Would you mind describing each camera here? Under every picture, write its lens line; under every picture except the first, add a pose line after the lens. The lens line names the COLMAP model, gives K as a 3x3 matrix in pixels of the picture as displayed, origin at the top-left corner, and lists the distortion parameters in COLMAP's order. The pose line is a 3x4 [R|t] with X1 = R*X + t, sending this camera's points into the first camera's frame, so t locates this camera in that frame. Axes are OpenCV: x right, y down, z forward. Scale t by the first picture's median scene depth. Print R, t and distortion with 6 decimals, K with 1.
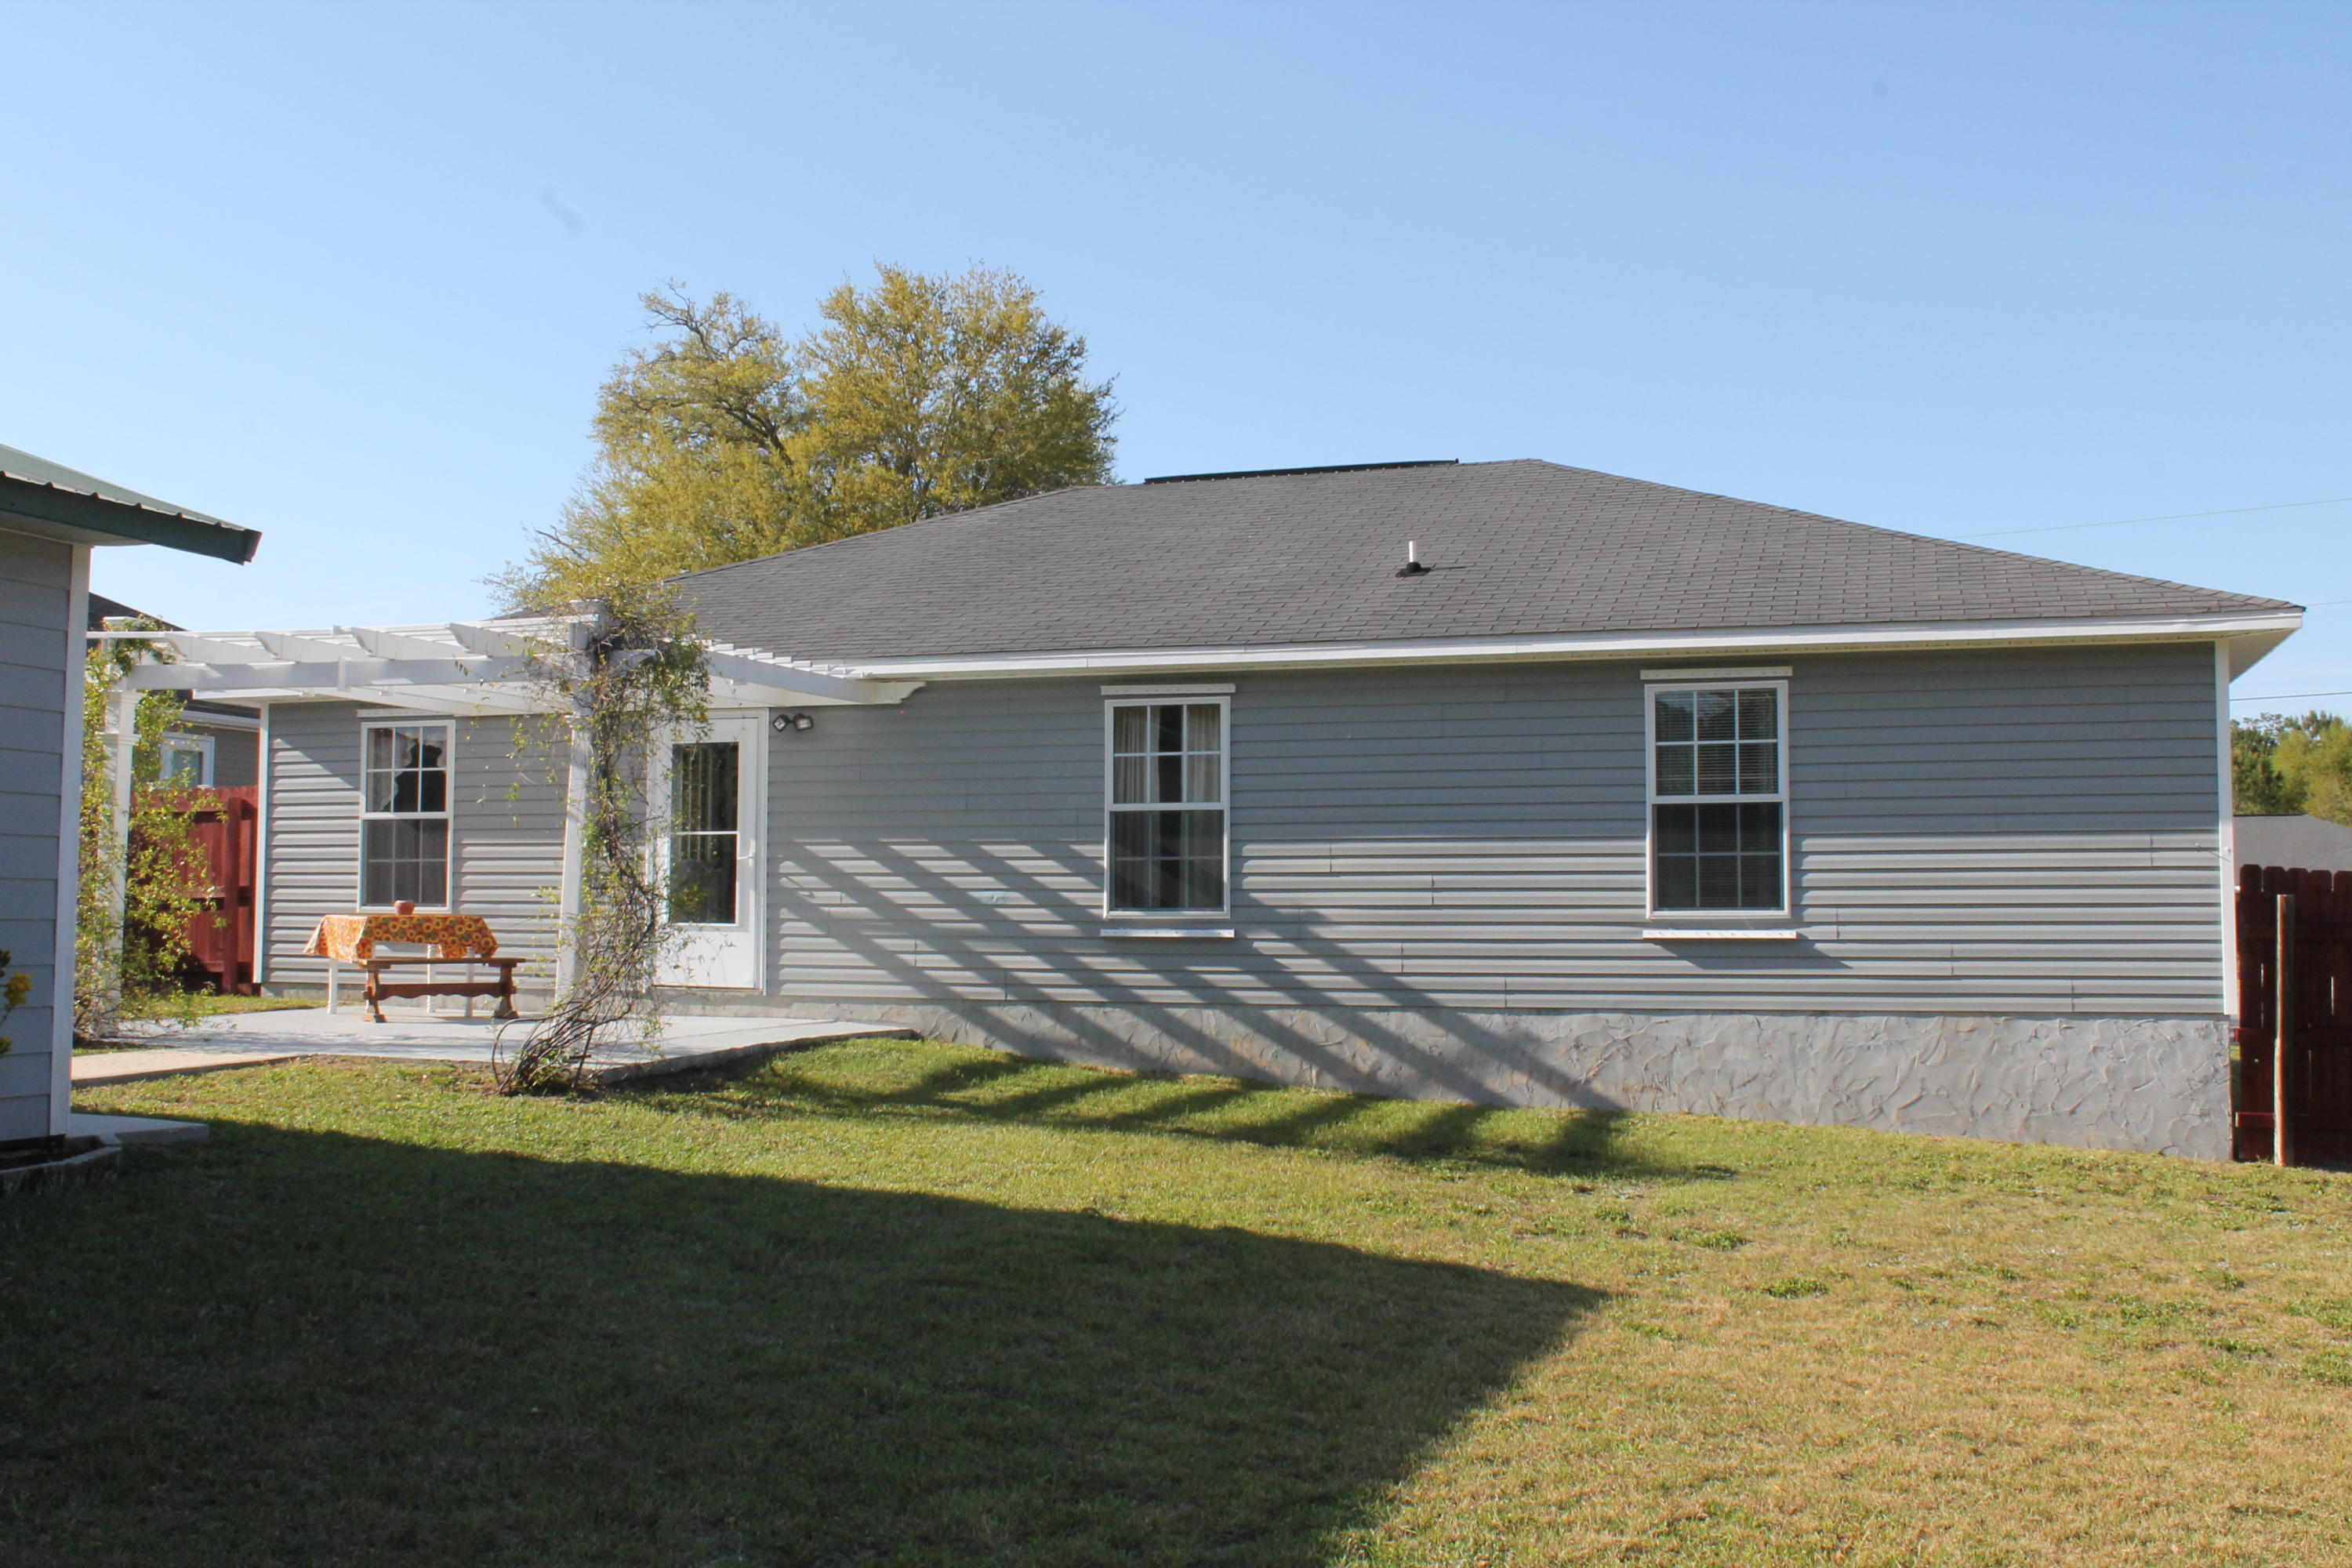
lens RADIAL K [[2261.2, 0, 1216.5], [0, 2261.2, 777.3], [0, 0, 1]] dist [-0.158976, 0.157726]
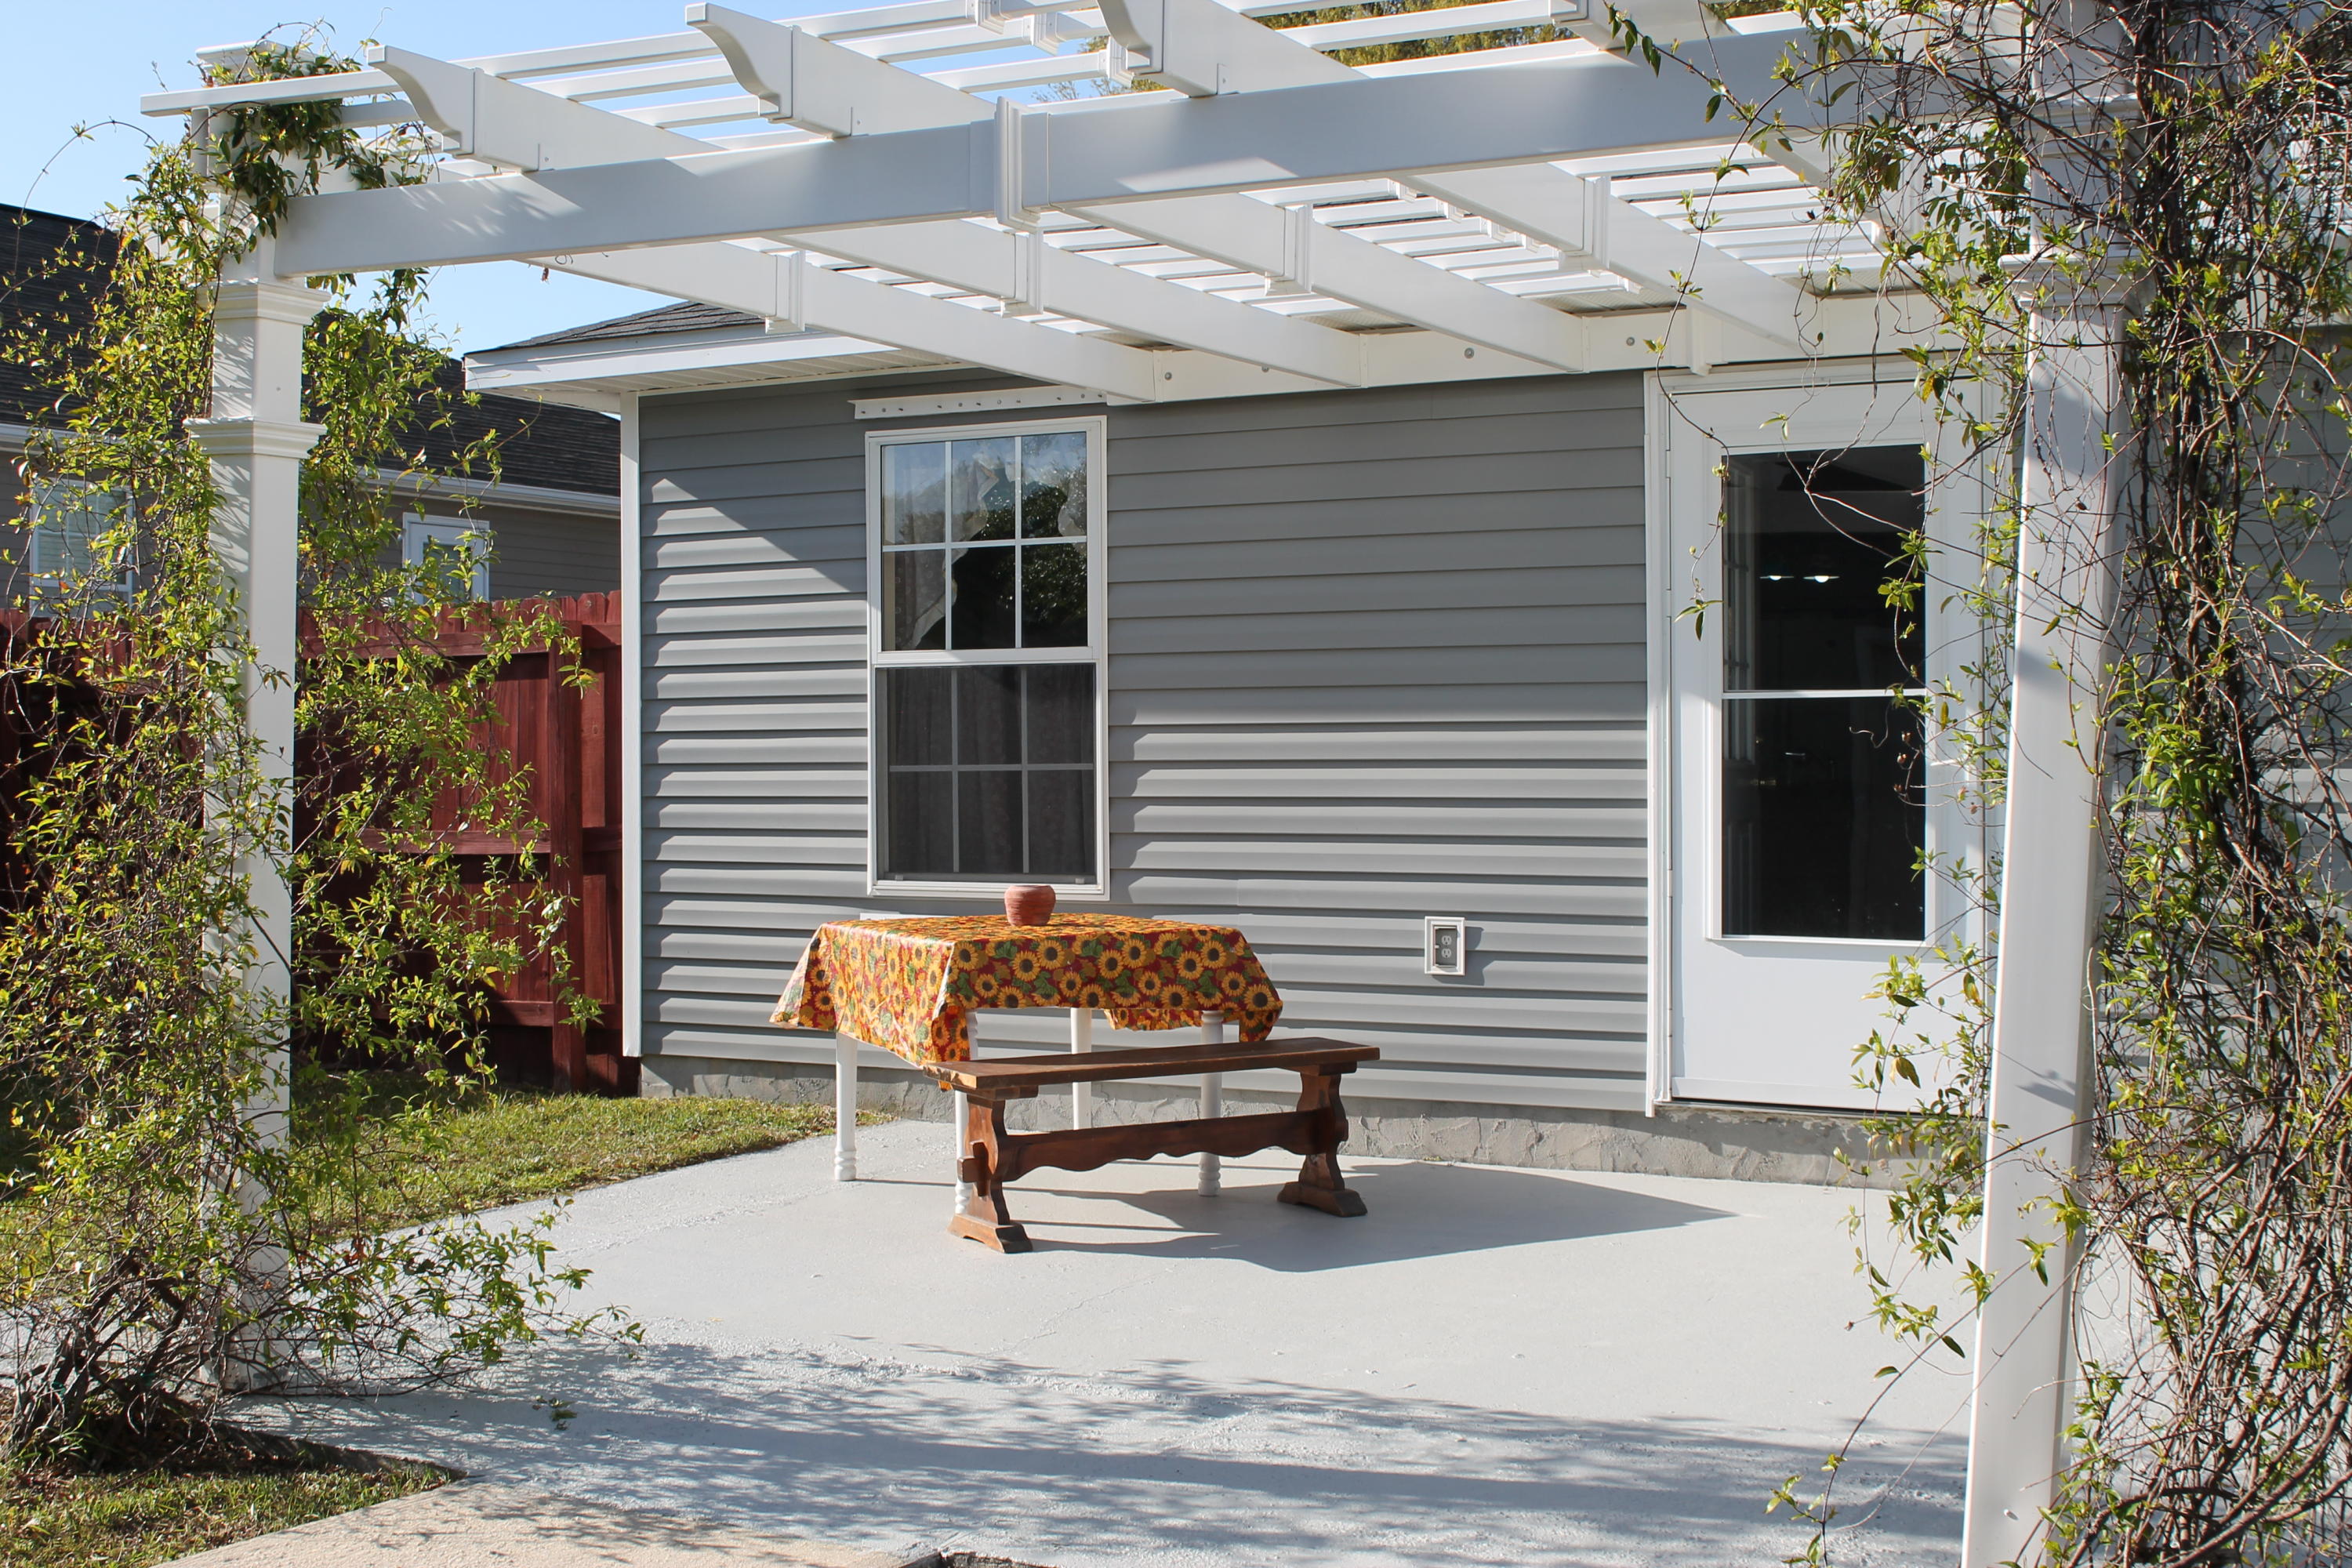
lens RADIAL K [[2921.5, 0, 1180.8], [0, 2921.5, 772.9], [0, 0, 1]] dist [-0.070430, -0.001184]
pose [[0.982199, -0.007289, -0.187701, -0.269025], [0.019740, 0.997719, 0.064554, 0.005348], [0.186802, -0.067111, 0.980103, 0.564311]]
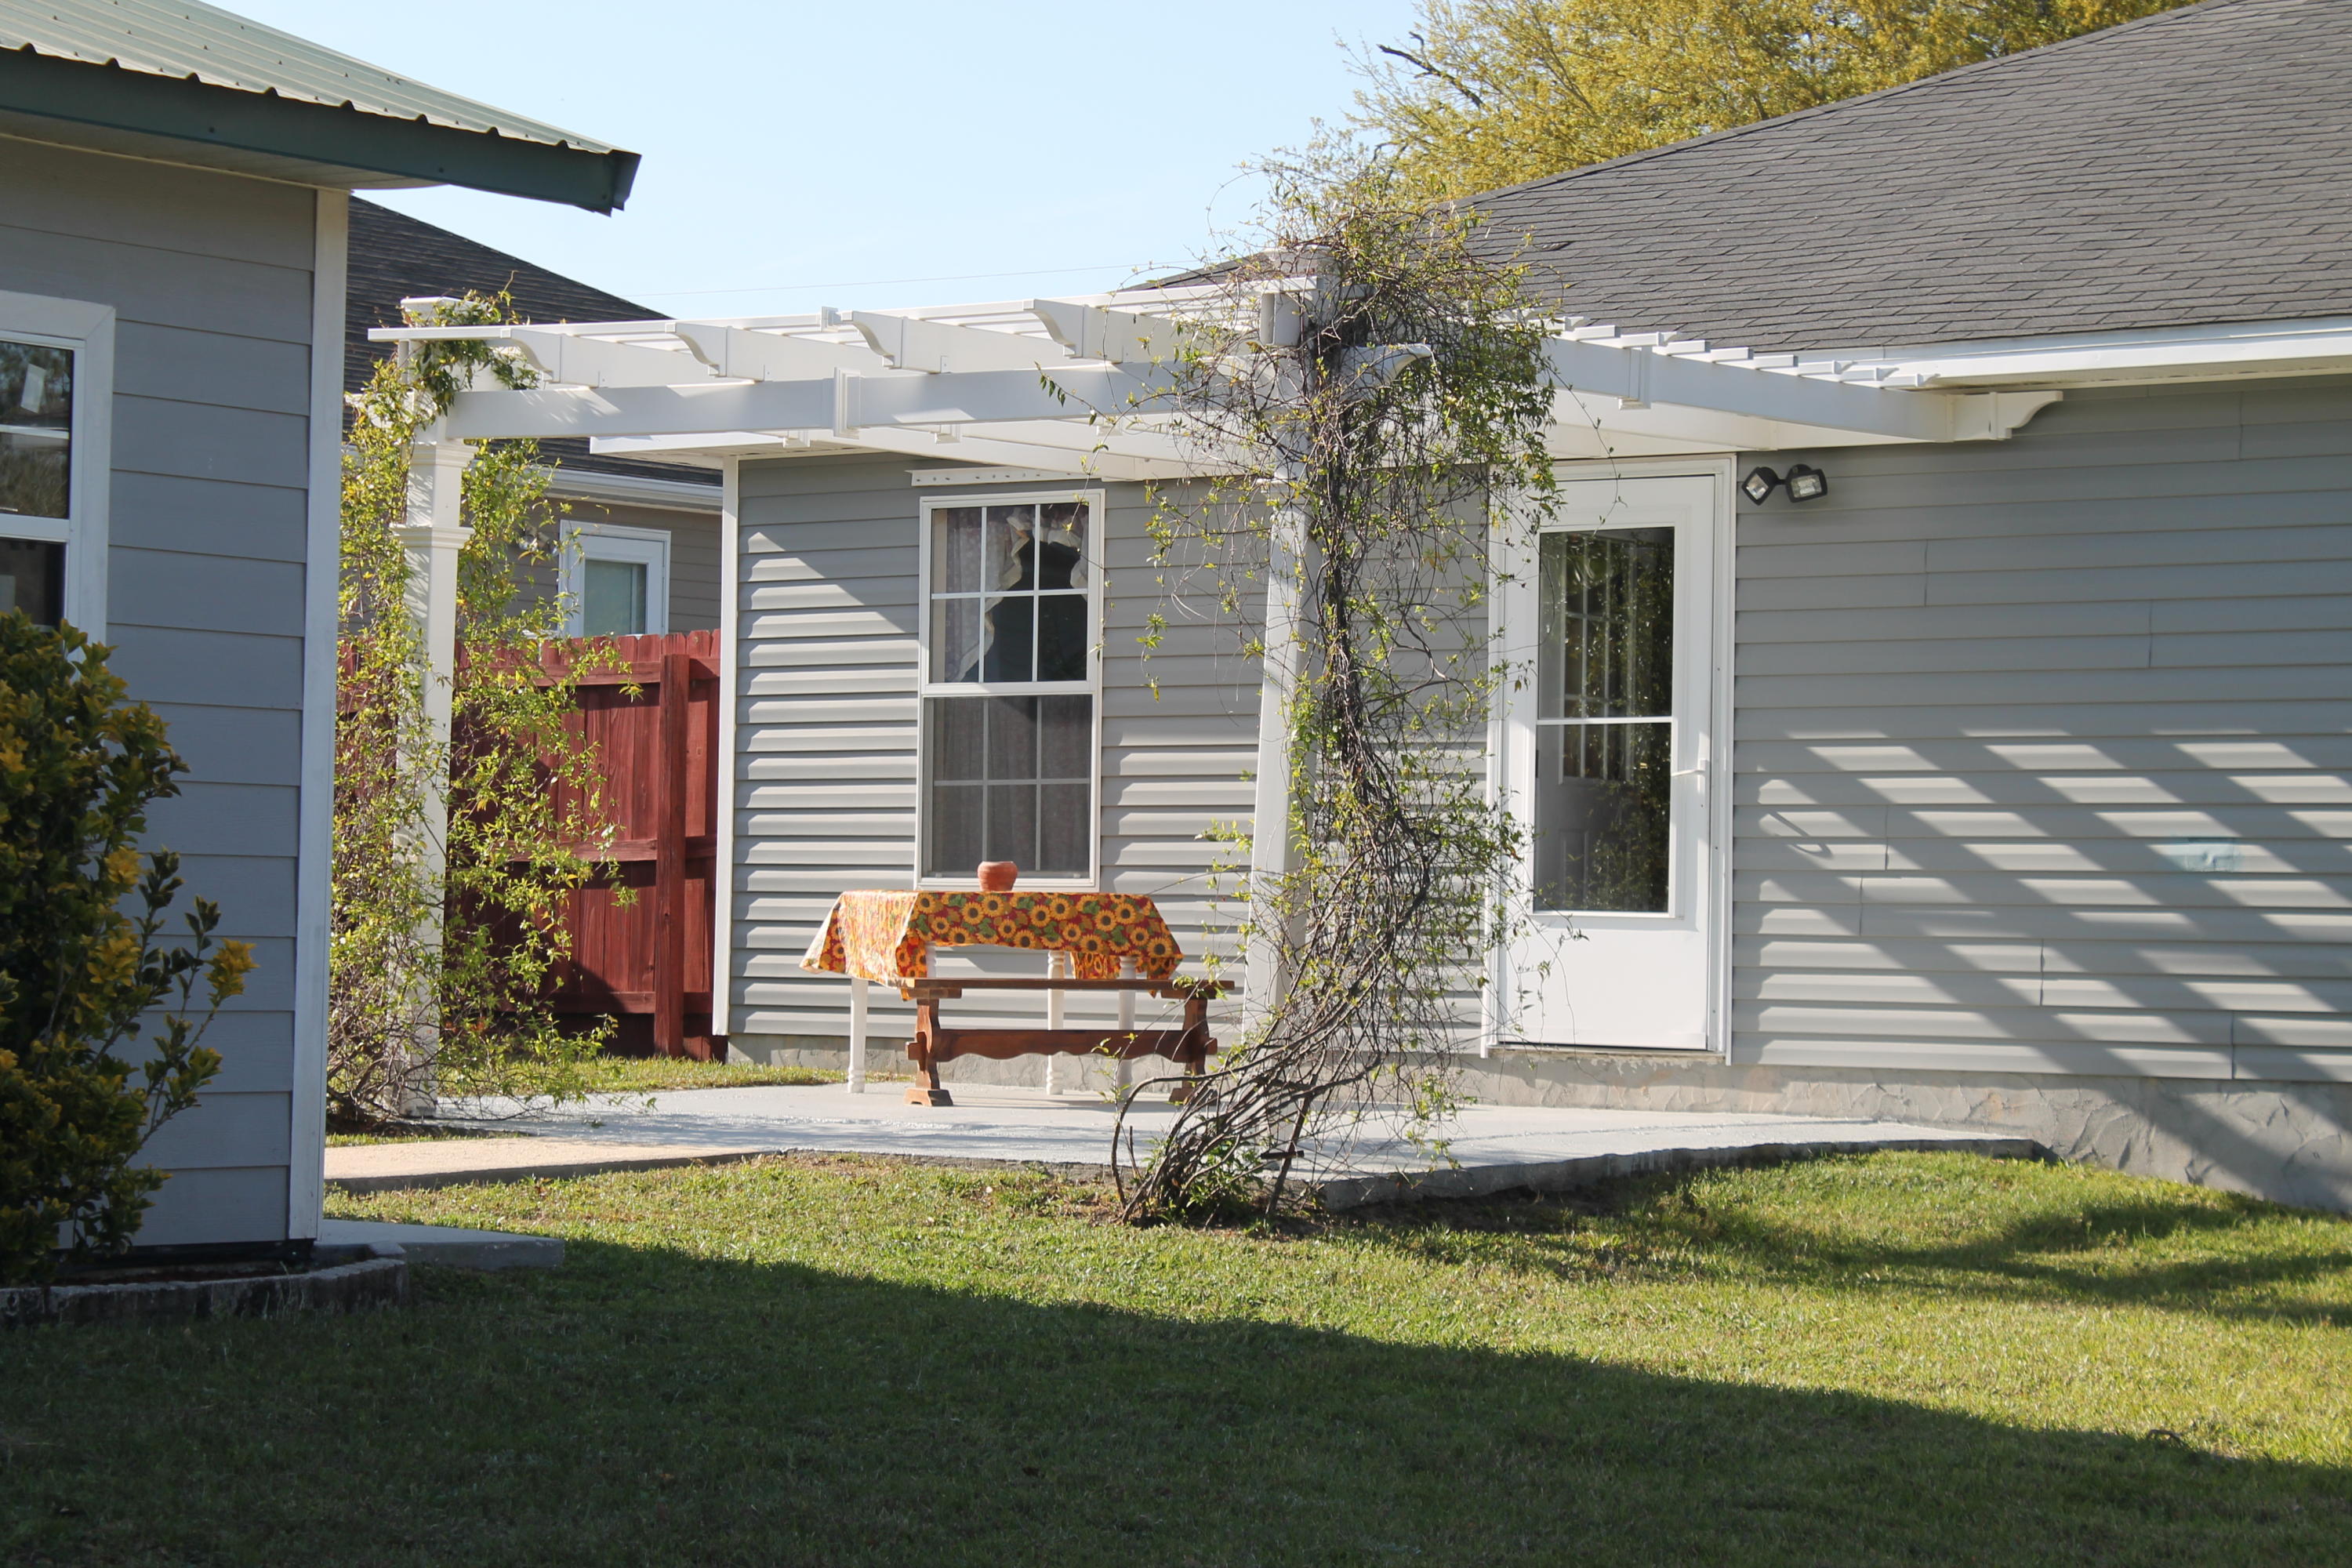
lens RADIAL K [[5685.9, 0, 1176.0], [0, 5685.9, 784.0], [0, 0, 1]] dist [0.082783, 0.107261]
pose [[0.940115, 0.001237, -0.340855, 0.105265], [0.008919, 0.999562, 0.028227, 0.003867], [0.340741, -0.029577, 0.939692, -0.174270]]
